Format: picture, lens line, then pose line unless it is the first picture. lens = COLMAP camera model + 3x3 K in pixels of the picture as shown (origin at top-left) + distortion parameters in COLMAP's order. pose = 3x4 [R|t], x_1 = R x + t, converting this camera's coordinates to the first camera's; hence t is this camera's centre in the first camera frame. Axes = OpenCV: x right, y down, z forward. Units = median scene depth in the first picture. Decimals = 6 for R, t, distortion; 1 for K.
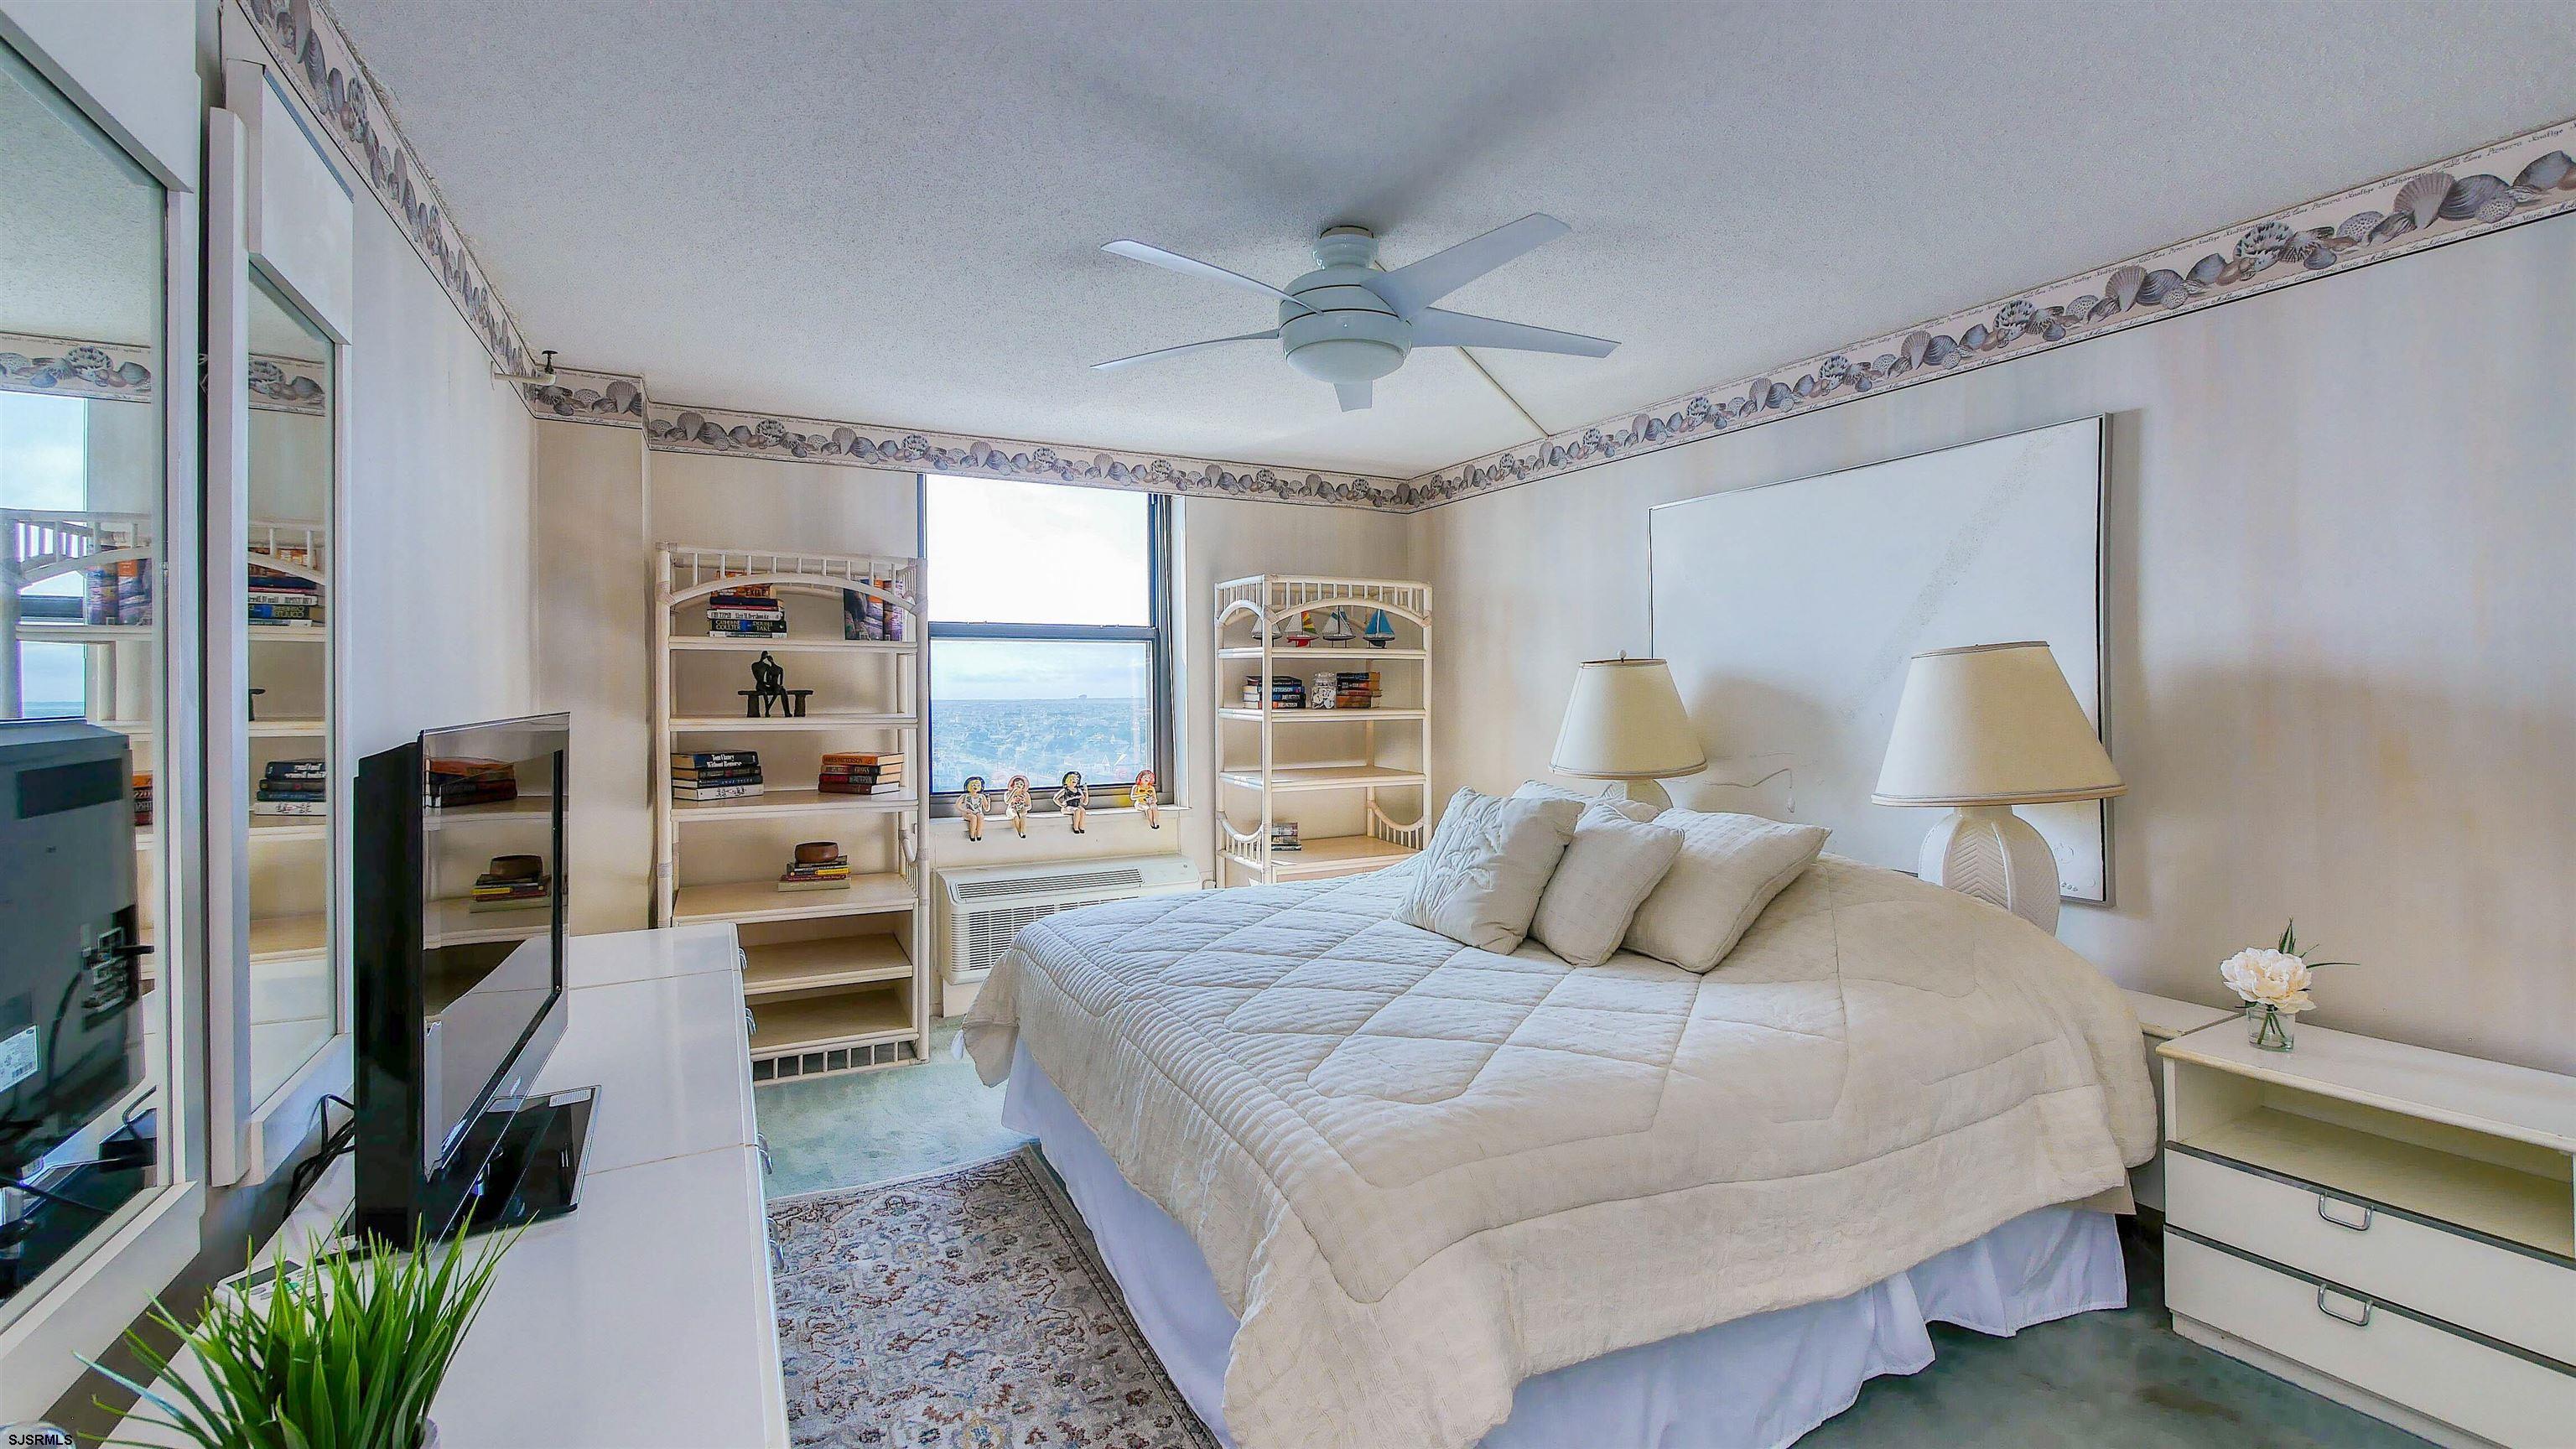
lens RADIAL K [[1061.0, 0, 1283.7], [0, 1061.0, 708.9], [0, 0, 1]] dist [-0.010217, 0.001417]
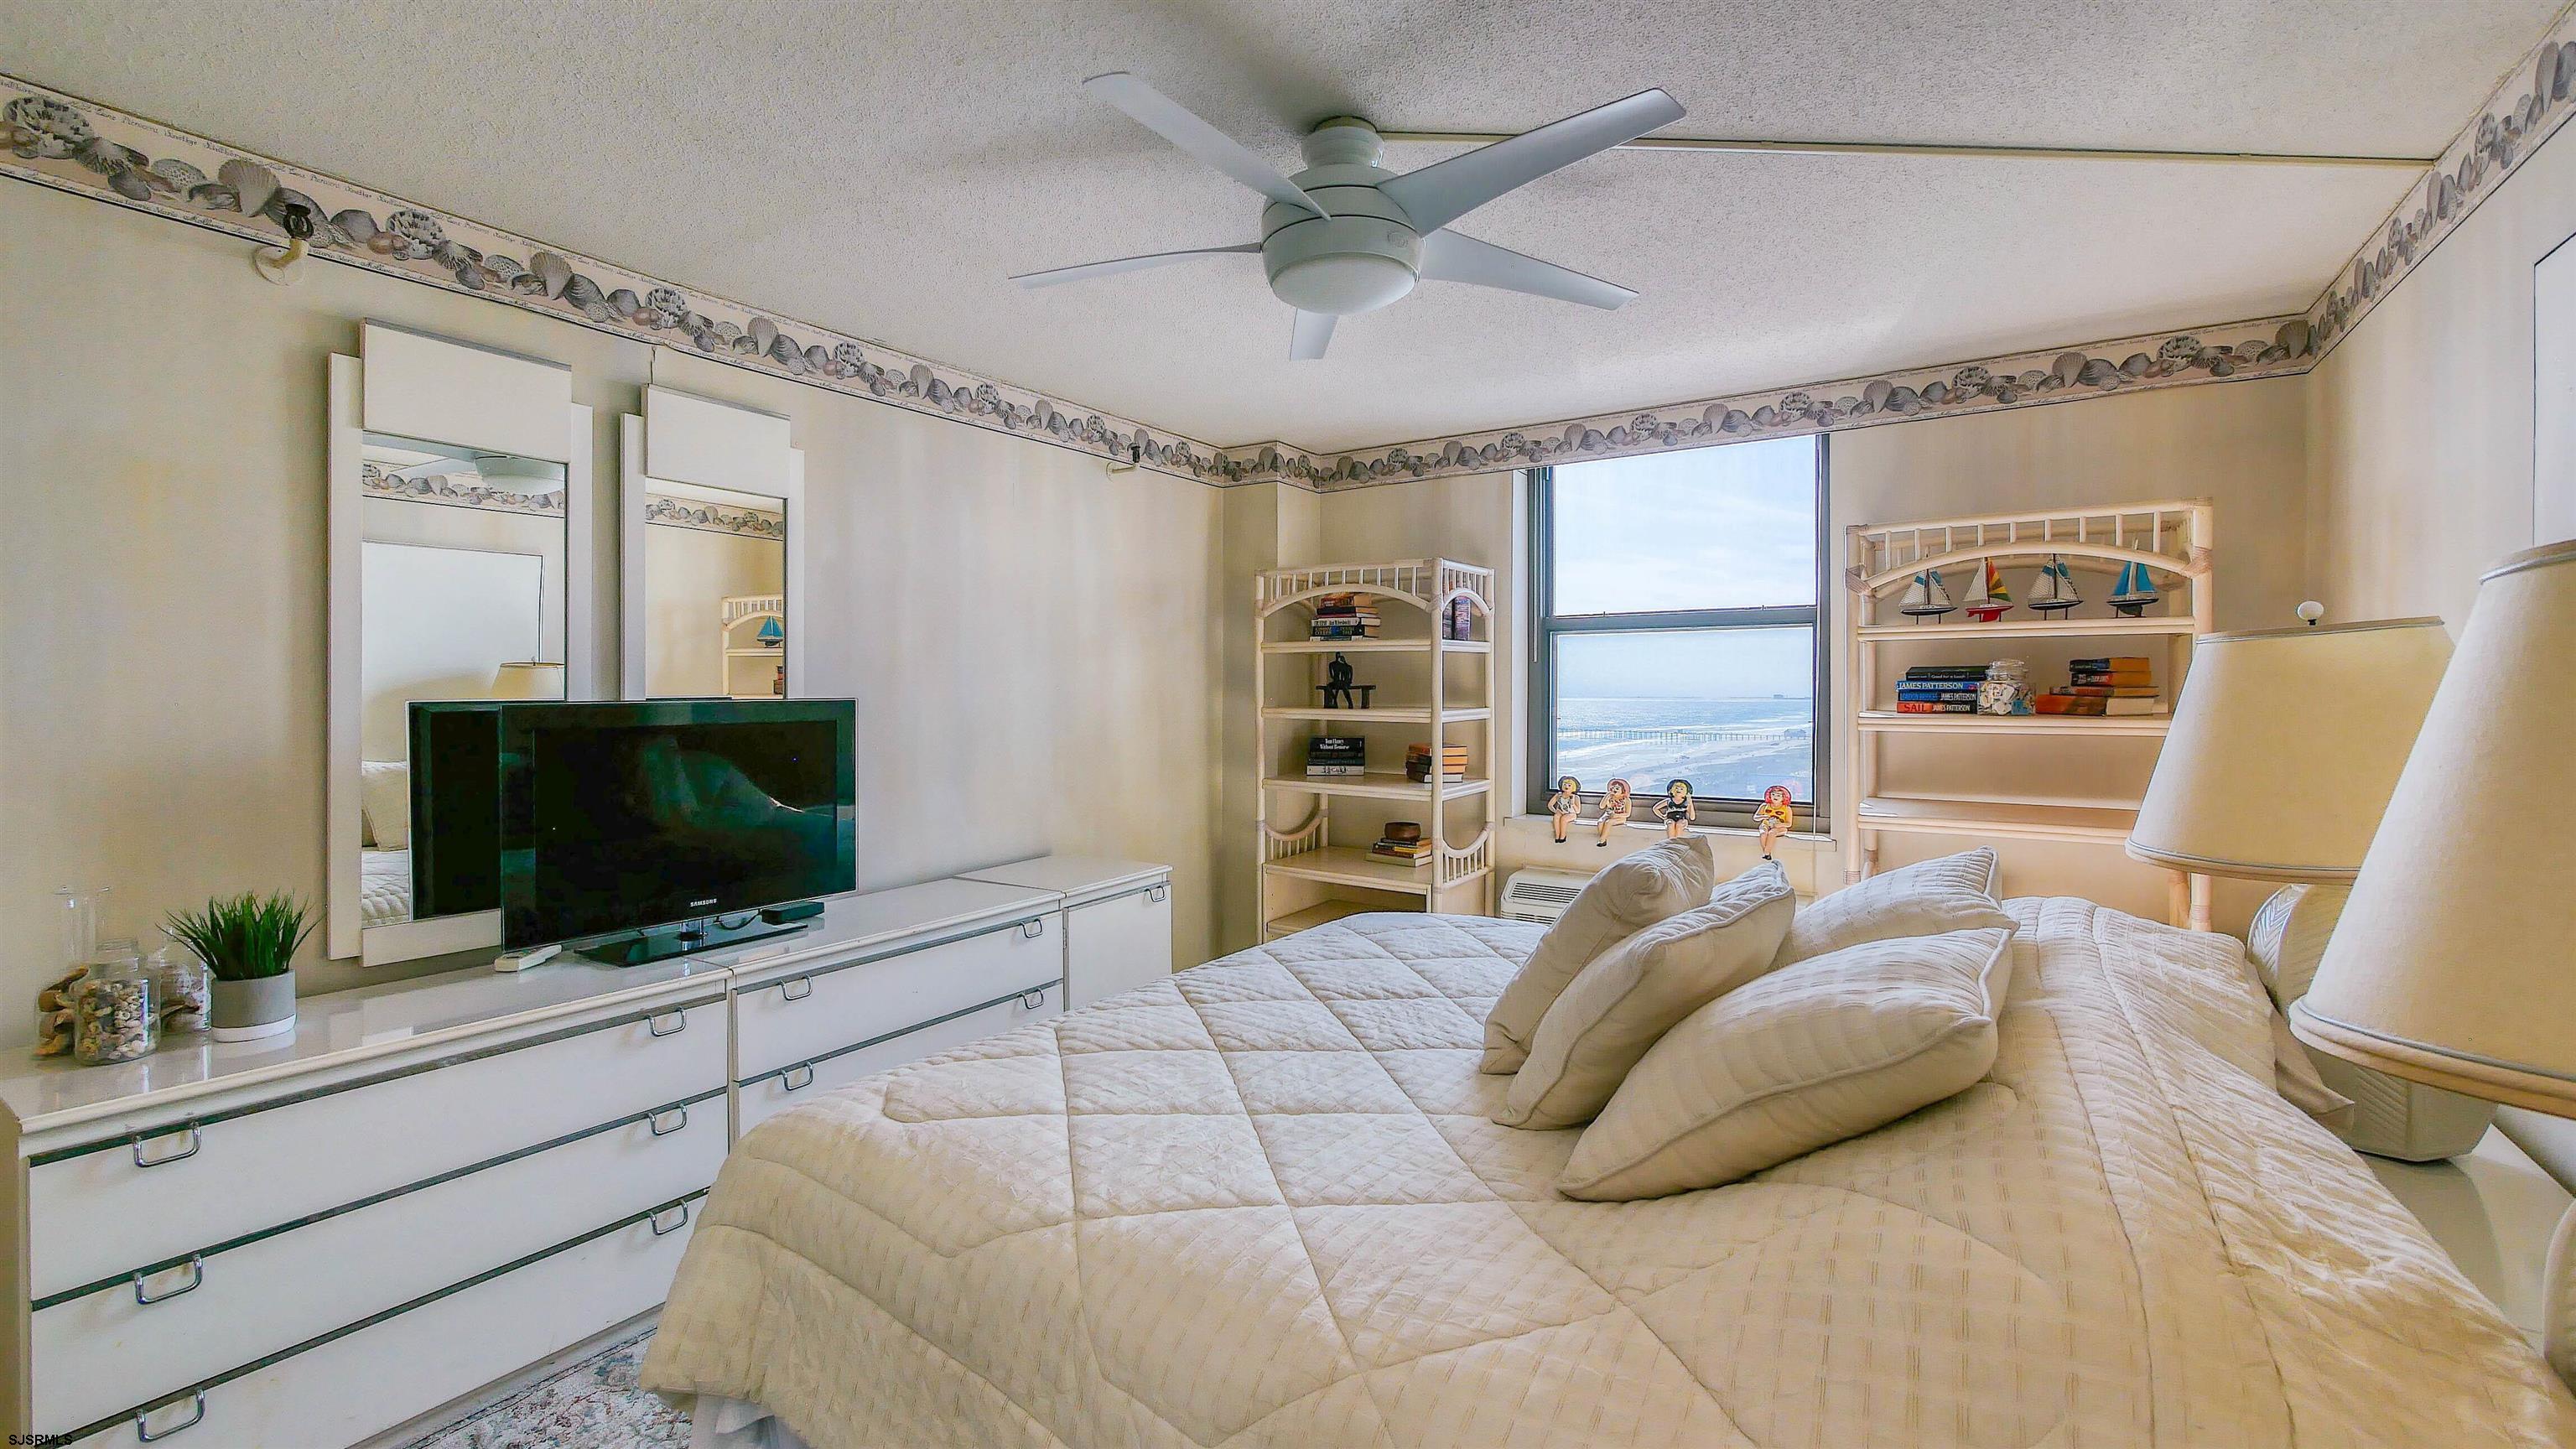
lens RADIAL K [[1061.0, 0, 1282.7], [0, 1061.0, 700.0], [0, 0, 1]] dist [-0.010217, 0.001417]
pose [[0.479503, 0.013301, -0.877439, 0.411974], [-0.017093, 0.999837, 0.005816, -0.005675], [0.877374, 0.012209, 0.479653, 0.306623]]
